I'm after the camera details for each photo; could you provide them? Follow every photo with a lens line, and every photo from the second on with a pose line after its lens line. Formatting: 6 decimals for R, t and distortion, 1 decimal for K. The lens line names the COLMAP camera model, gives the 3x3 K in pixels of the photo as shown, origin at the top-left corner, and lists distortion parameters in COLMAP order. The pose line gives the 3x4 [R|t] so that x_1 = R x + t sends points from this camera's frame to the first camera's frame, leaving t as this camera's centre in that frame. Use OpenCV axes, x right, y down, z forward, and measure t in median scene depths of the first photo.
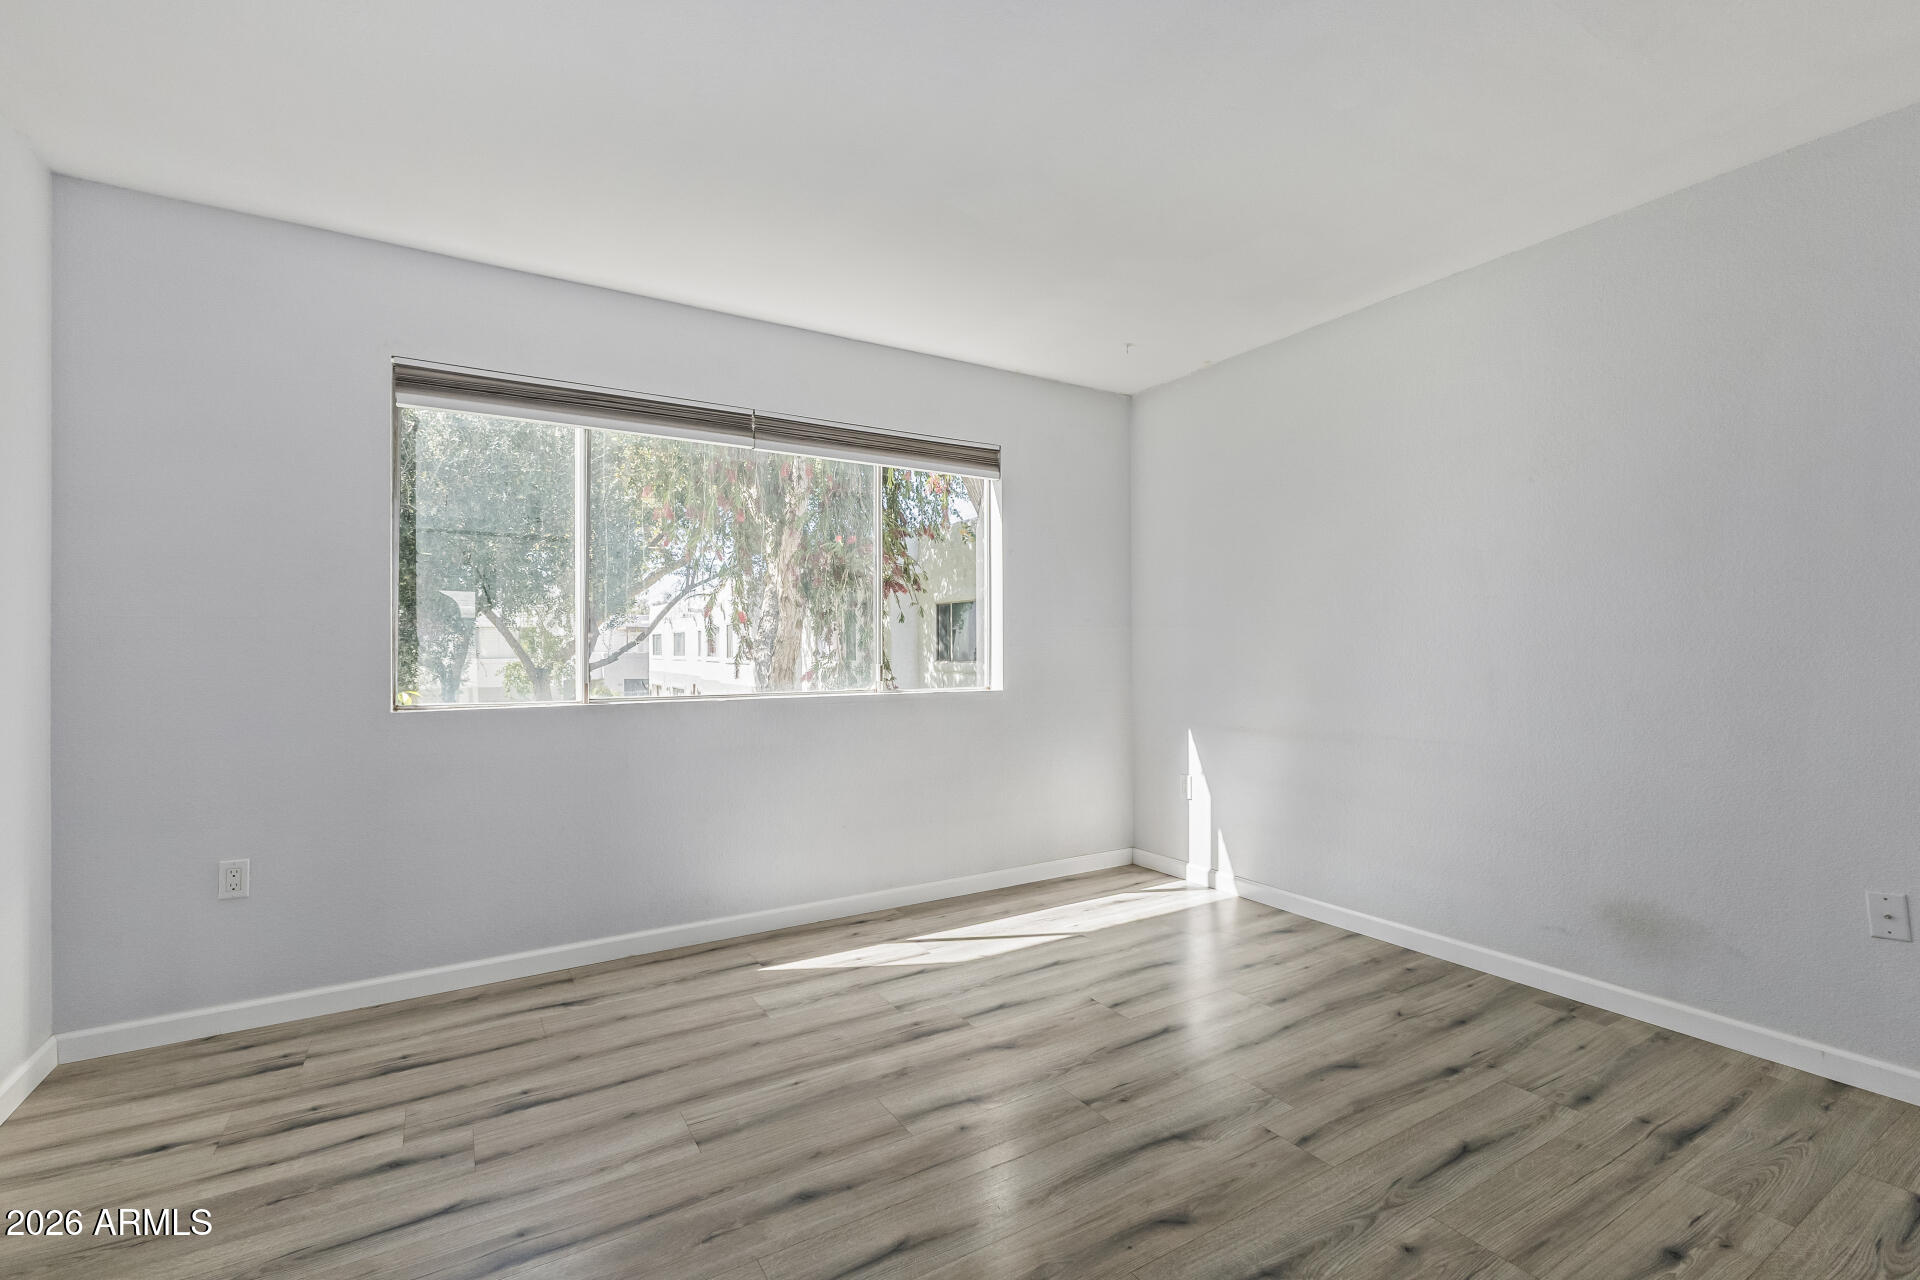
lens RADIAL K [[841.0, 0, 952.6], [0, 841.0, 641.1], [0, 0, 1]] dist [0.011171, -0.000762]
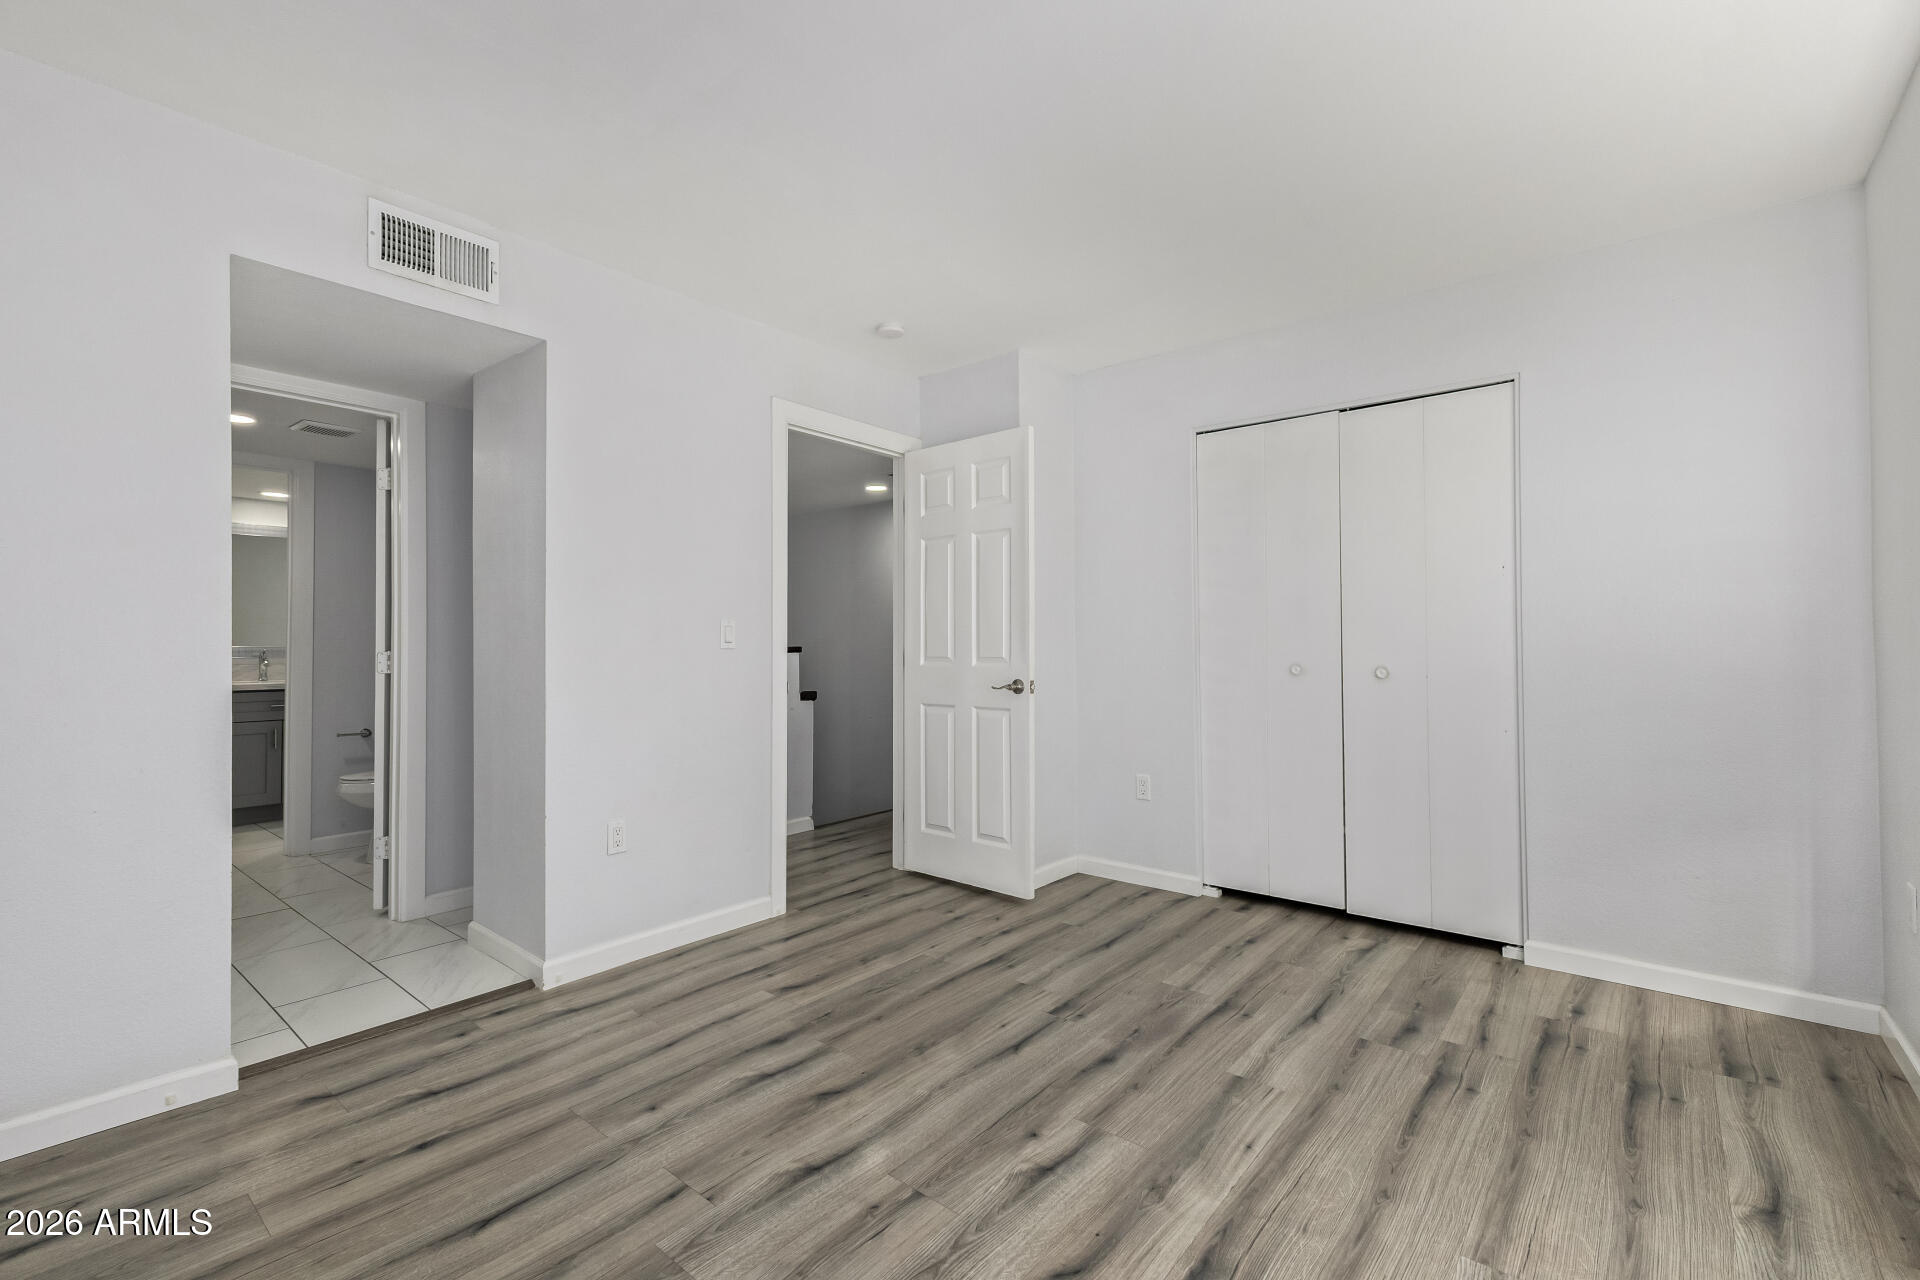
lens RADIAL K [[841.0, 0, 952.1], [0, 841.0, 641.6], [0, 0, 1]] dist [0.011171, -0.000762]
pose [[-0.946724, 0.007872, -0.321949, 0.397491], [0.012247, 0.999858, -0.011565, 0.018742], [0.321812, -0.014892, -0.946686, 1.840545]]
